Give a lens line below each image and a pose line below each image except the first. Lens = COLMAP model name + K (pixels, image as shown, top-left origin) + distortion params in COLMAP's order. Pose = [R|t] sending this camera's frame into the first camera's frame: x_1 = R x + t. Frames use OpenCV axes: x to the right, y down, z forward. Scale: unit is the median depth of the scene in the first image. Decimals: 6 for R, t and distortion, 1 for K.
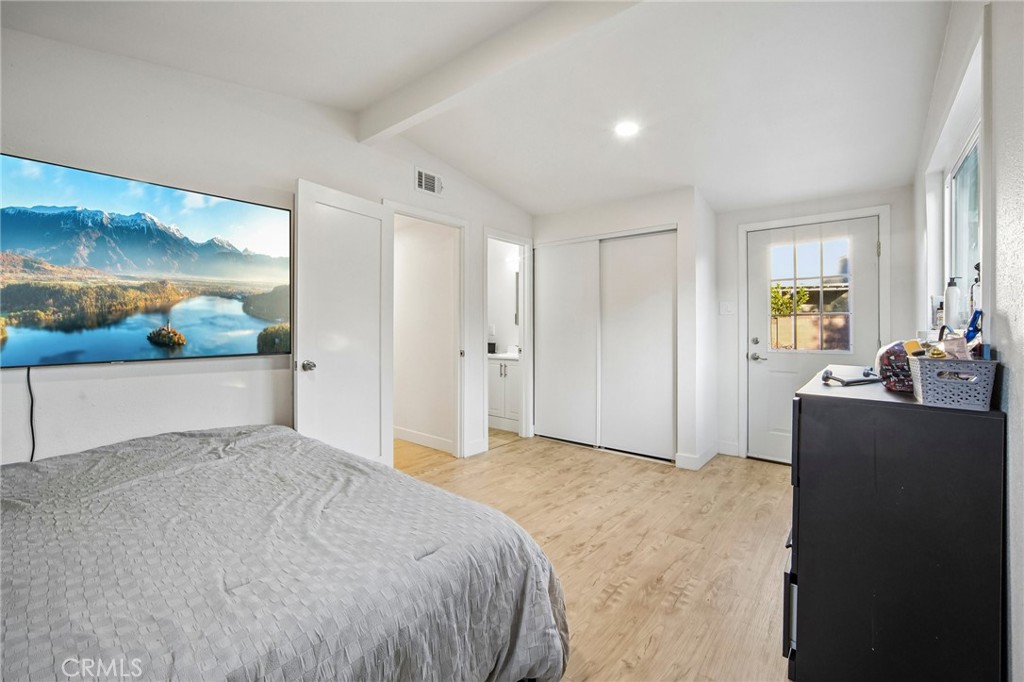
lens RADIAL K [[433.2, 0, 514.8], [0, 433.2, 324.1], [0, 0, 1]] dist [0.000454, 0.000233]
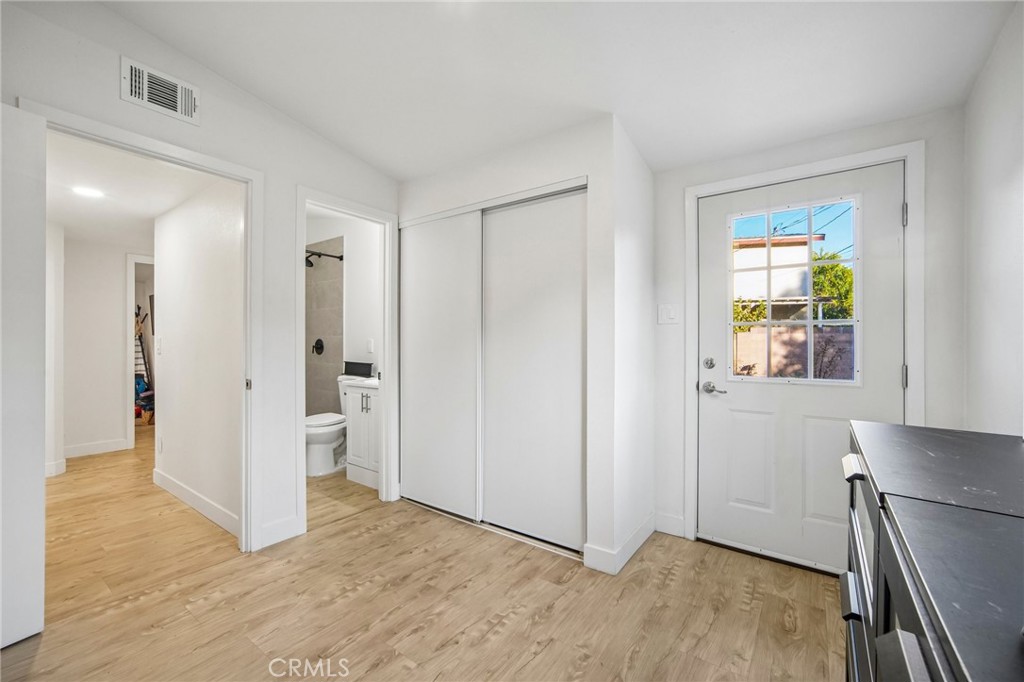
lens RADIAL K [[417.5, 0, 512.0], [0, 417.5, 341.0], [0, 0, 1]] dist [-0.001593, 0.000303]
pose [[0.998645, 0.001554, 0.052016, 0.224628], [-0.001830, 0.999985, 0.005254, 0.002206], [-0.052008, -0.005342, 0.998632, 0.386002]]
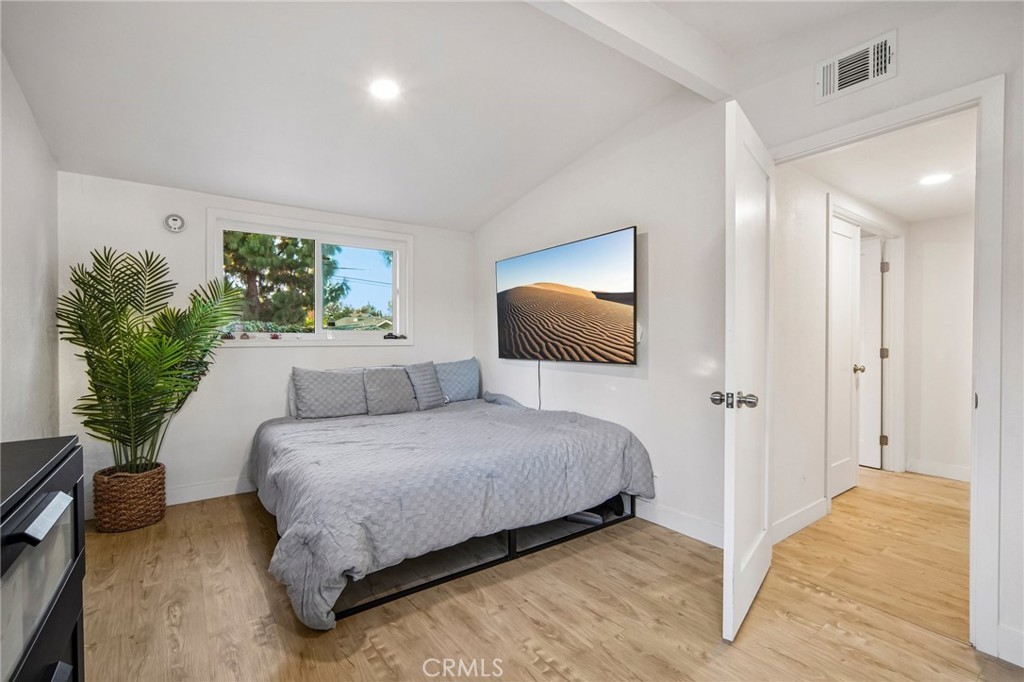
lens RADIAL K [[447.6, 0, 493.8], [0, 447.6, 344.2], [0, 0, 1]] dist [0.000803, 0.000690]
pose [[-0.280221, 0.011841, -0.959863, 0.431840], [0.011775, 0.999891, 0.008897, 0.002134], [0.959863, -0.008810, -0.280330, 0.675796]]
